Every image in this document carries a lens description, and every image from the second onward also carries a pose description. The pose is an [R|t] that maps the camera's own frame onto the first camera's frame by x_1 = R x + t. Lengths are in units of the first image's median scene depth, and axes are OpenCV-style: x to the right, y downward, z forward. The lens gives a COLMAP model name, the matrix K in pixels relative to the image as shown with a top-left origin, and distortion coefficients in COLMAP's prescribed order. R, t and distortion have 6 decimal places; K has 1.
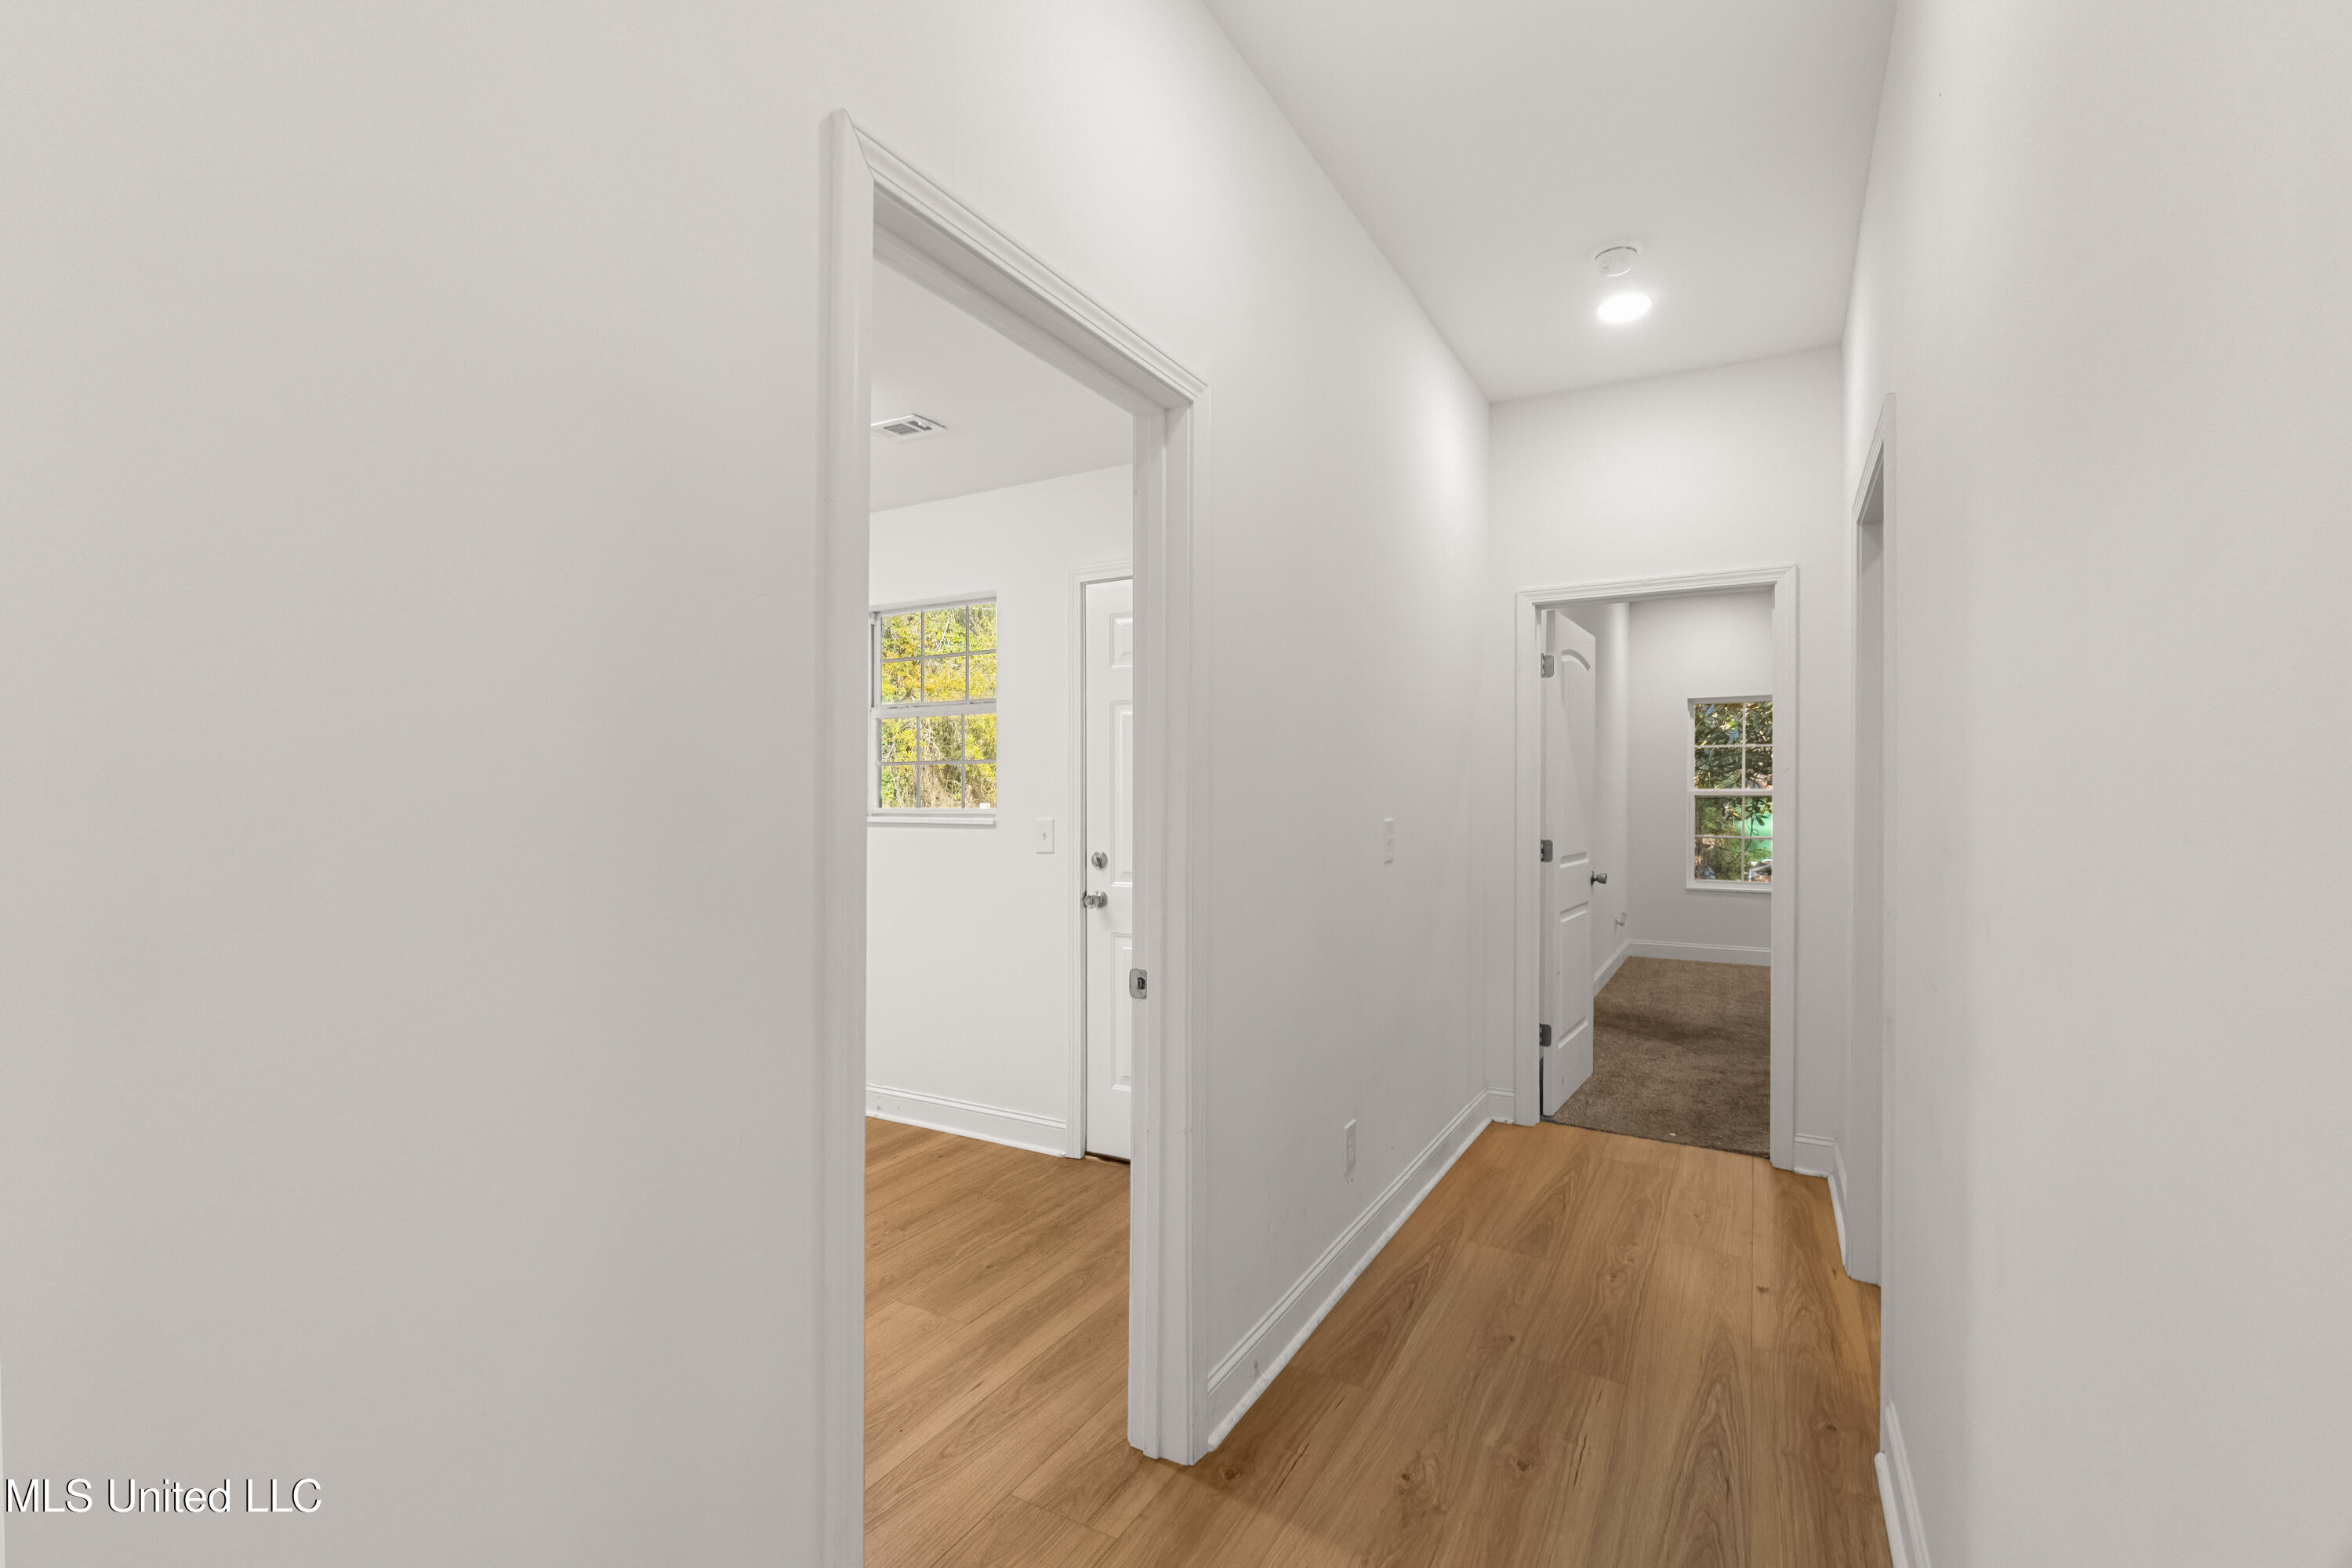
lens RADIAL K [[1034.7, 0, 1161.9], [0, 1034.7, 791.9], [0, 0, 1]] dist [-0.011431, 0.000782]
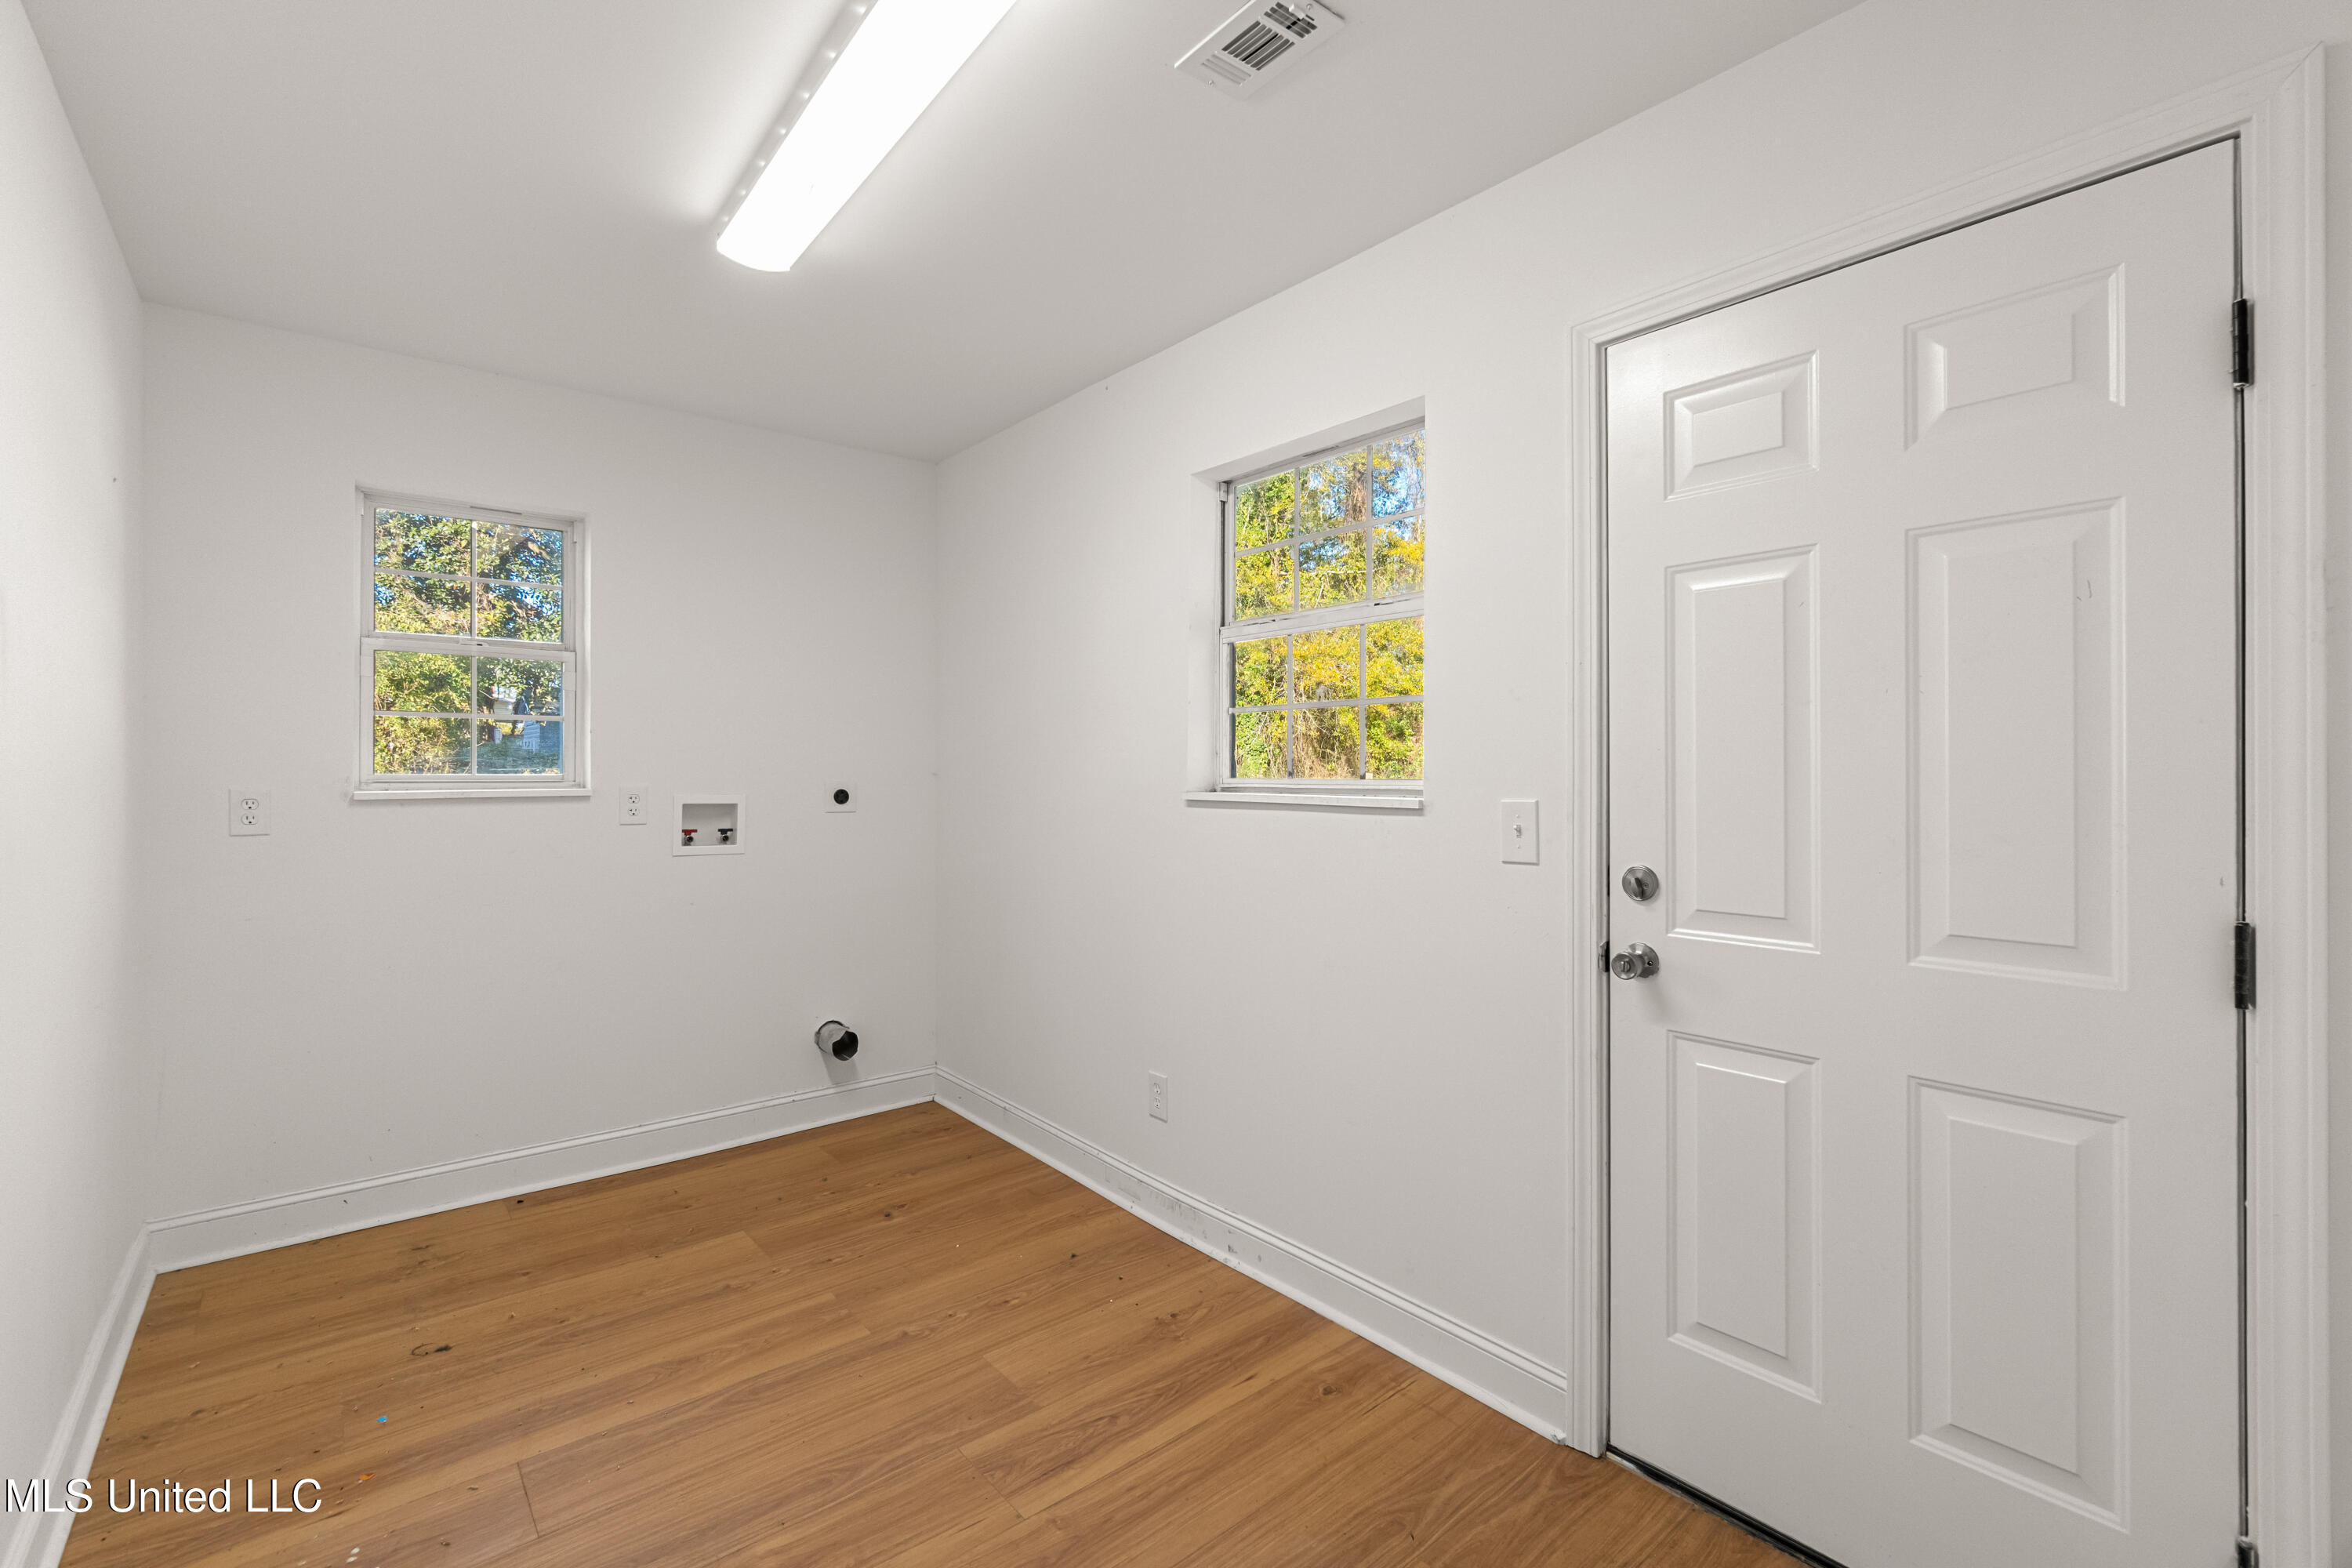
lens RADIAL K [[1034.7, 0, 1170.3], [0, 1034.7, 770.8], [0, 0, 1]] dist [-0.011431, 0.000782]
pose [[0.939795, 0.000520, -0.341739, -0.100908], [0.002289, 0.999967, 0.007817, 0.006105], [0.341732, -0.008129, 0.939762, 0.431999]]
